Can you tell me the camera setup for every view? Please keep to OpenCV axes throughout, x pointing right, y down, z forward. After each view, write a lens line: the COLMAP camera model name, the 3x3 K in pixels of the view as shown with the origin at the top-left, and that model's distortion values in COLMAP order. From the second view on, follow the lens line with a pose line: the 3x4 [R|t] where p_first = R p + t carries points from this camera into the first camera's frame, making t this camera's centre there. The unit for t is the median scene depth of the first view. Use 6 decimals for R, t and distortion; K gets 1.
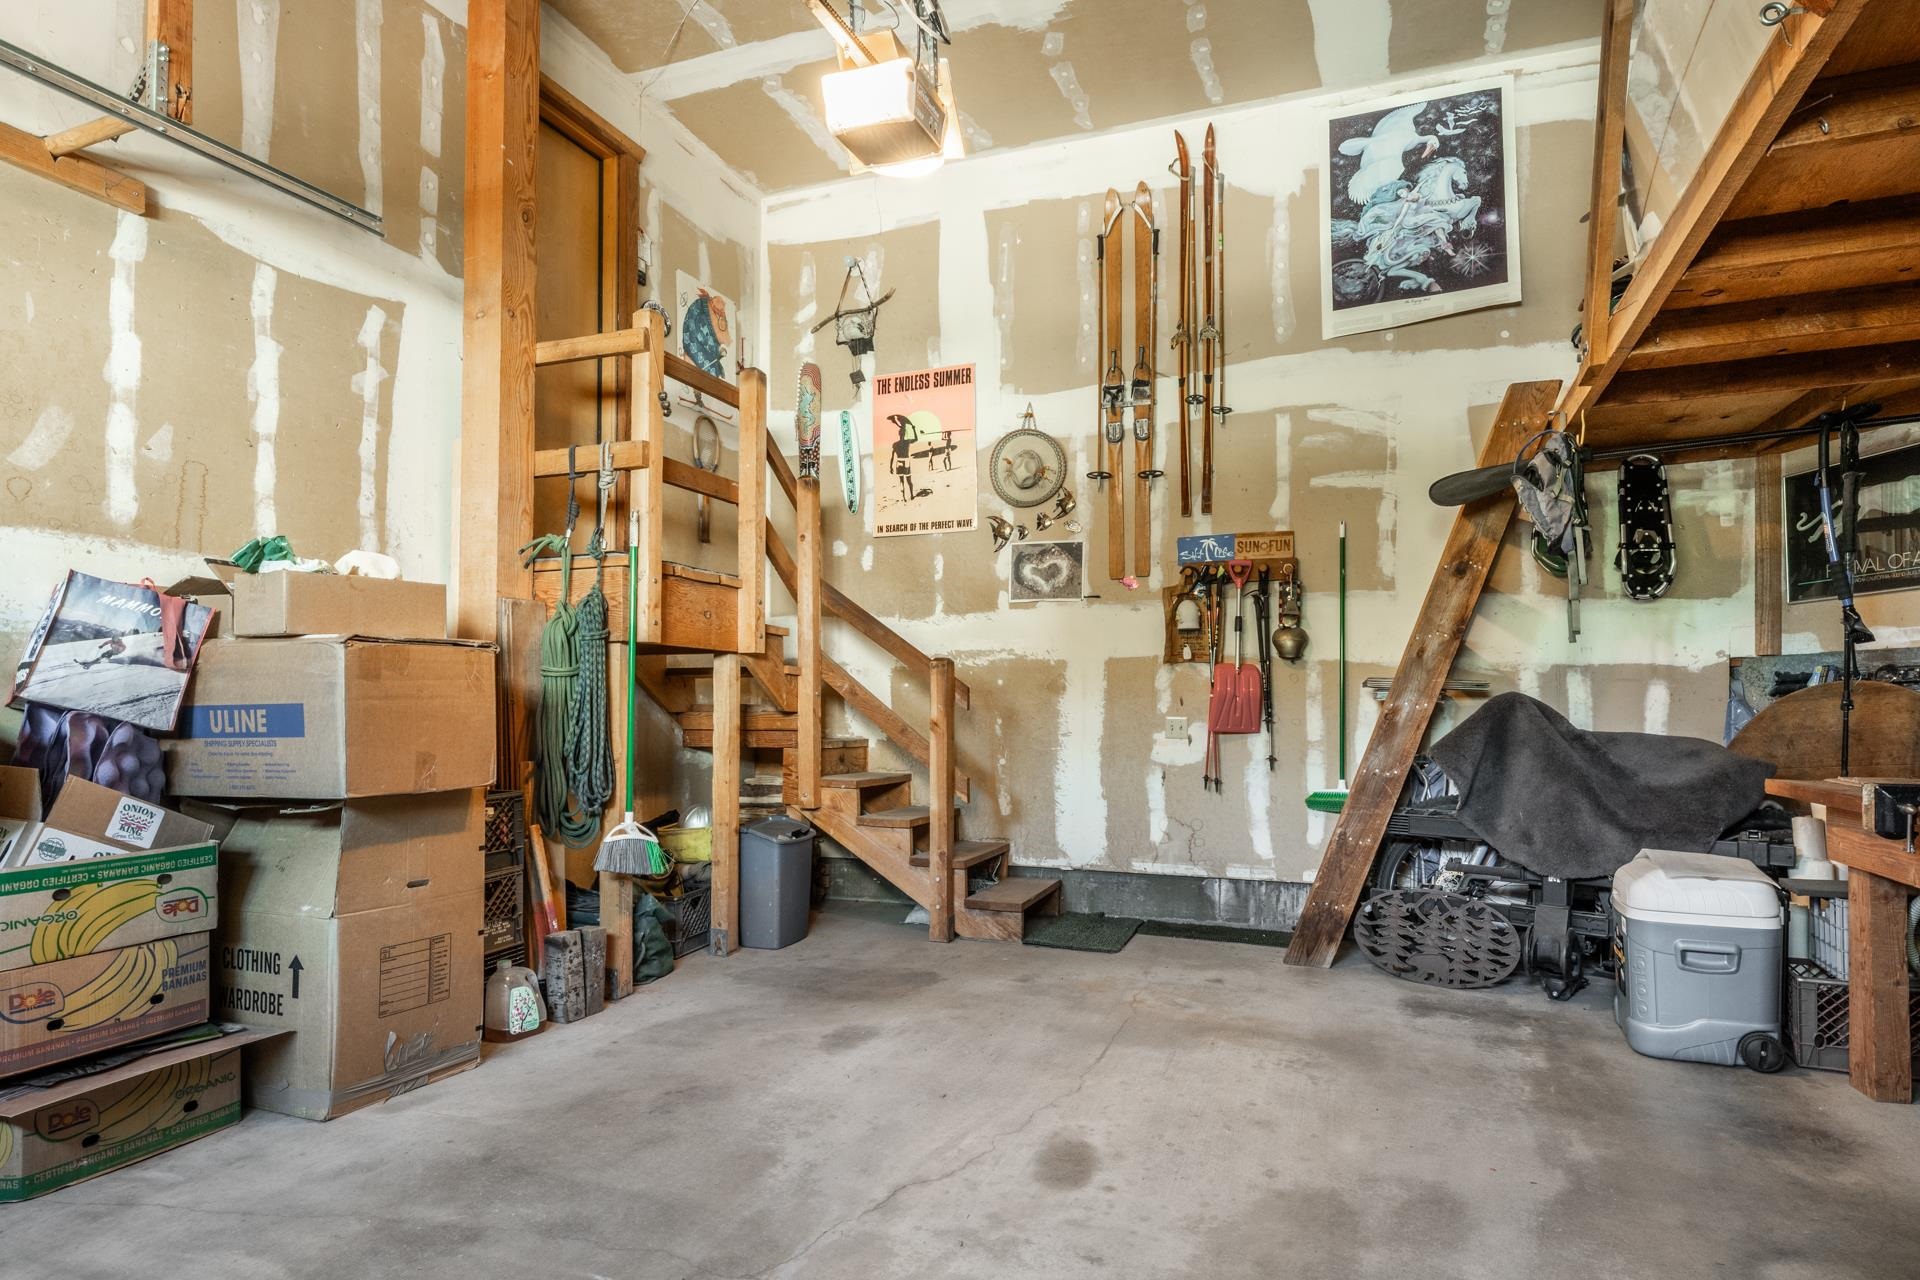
lens RADIAL K [[1067.3, 0, 960.0], [0, 1067.3, 640.0], [0, 0, 1]] dist [0.000607, 0.000242]
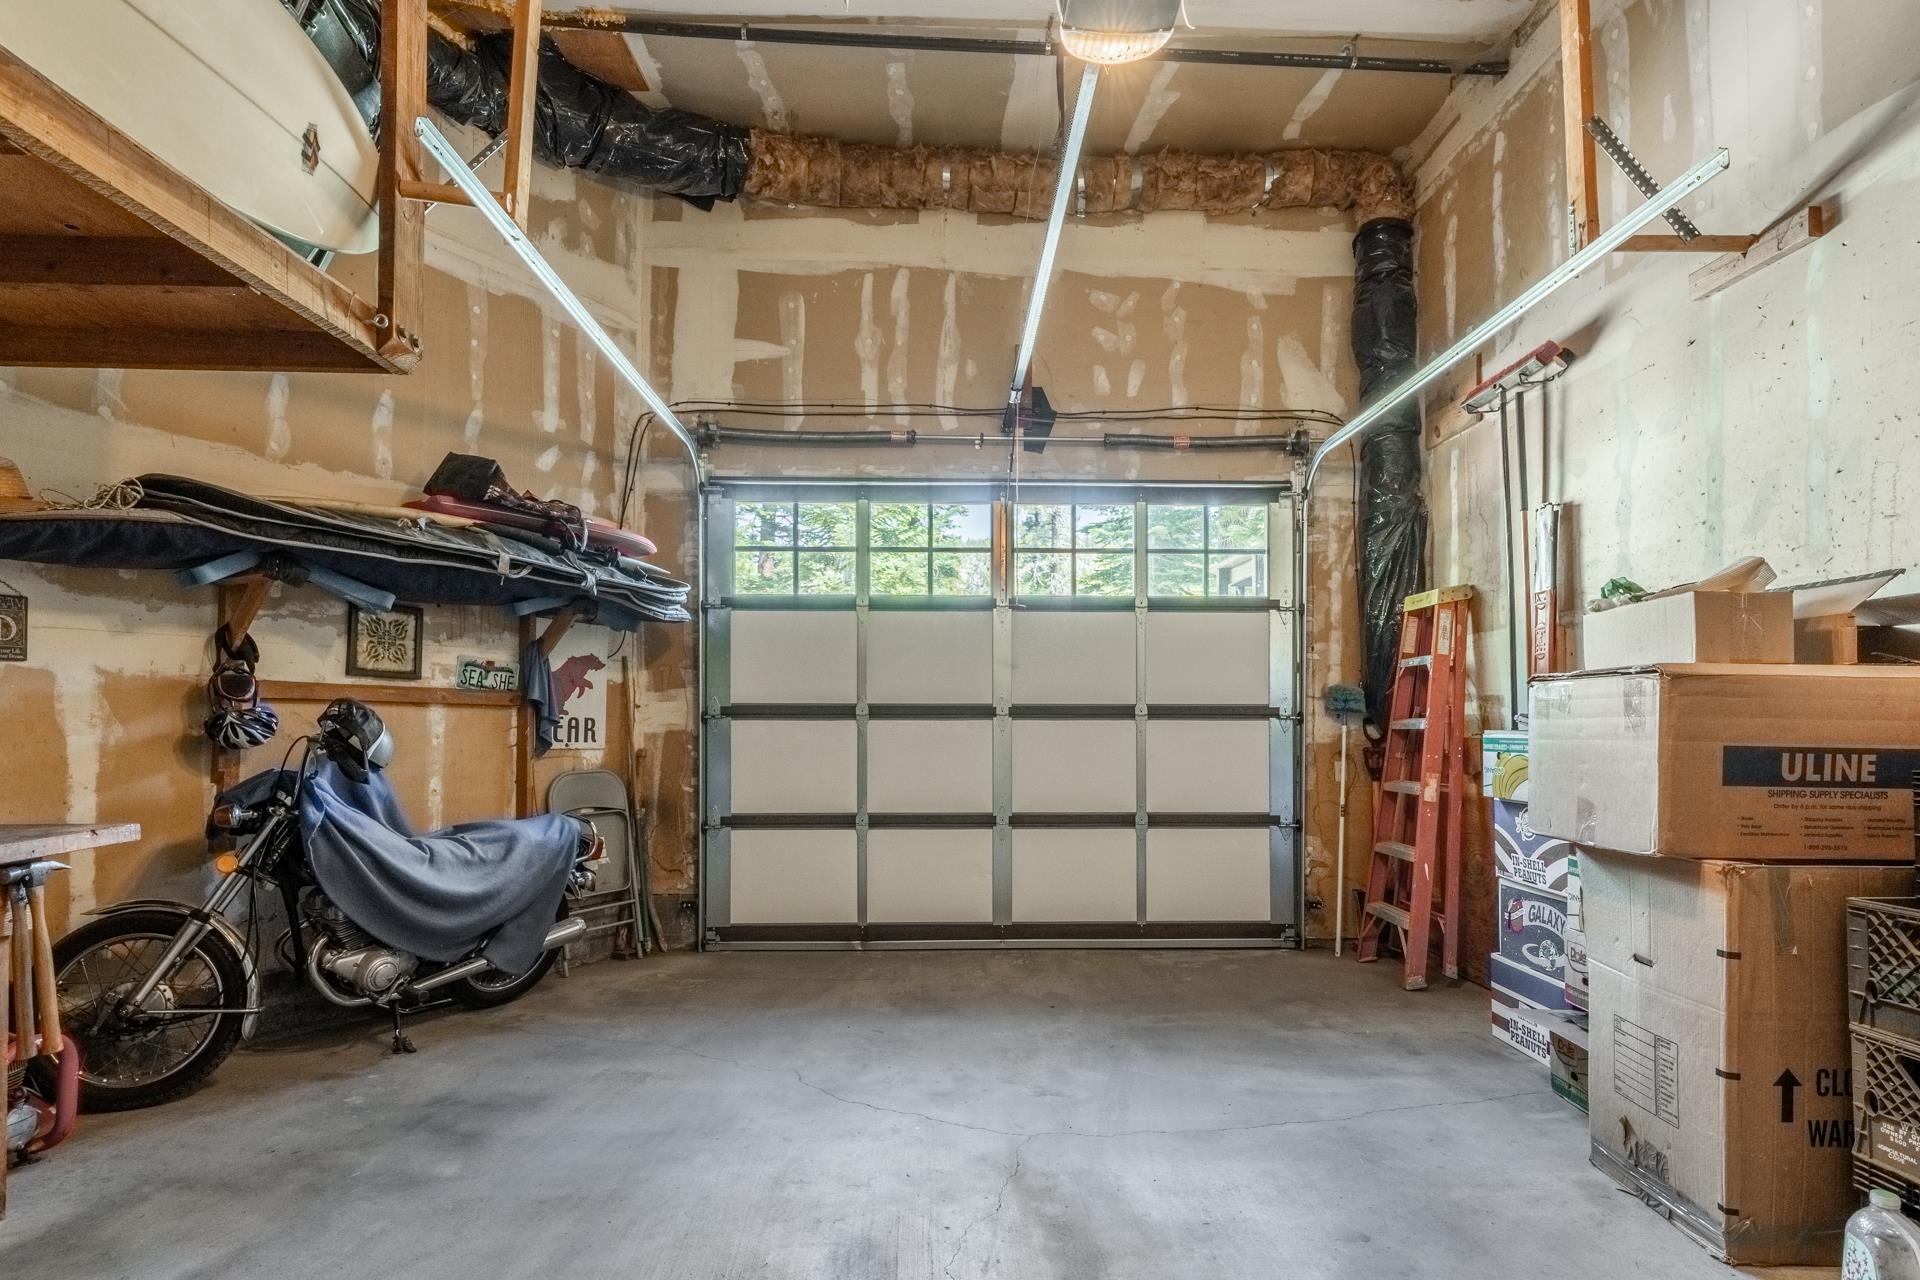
lens RADIAL K [[987.4, 0, 960.0], [0, 987.4, 640.0], [0, 0, 1]] dist [-0.000537, -0.000178]
pose [[-0.918053, -0.037239, -0.394705, 0.299201], [0.021247, 0.989527, -0.142776, 0.074688], [0.395888, -0.139462, -0.907647, 1.488322]]
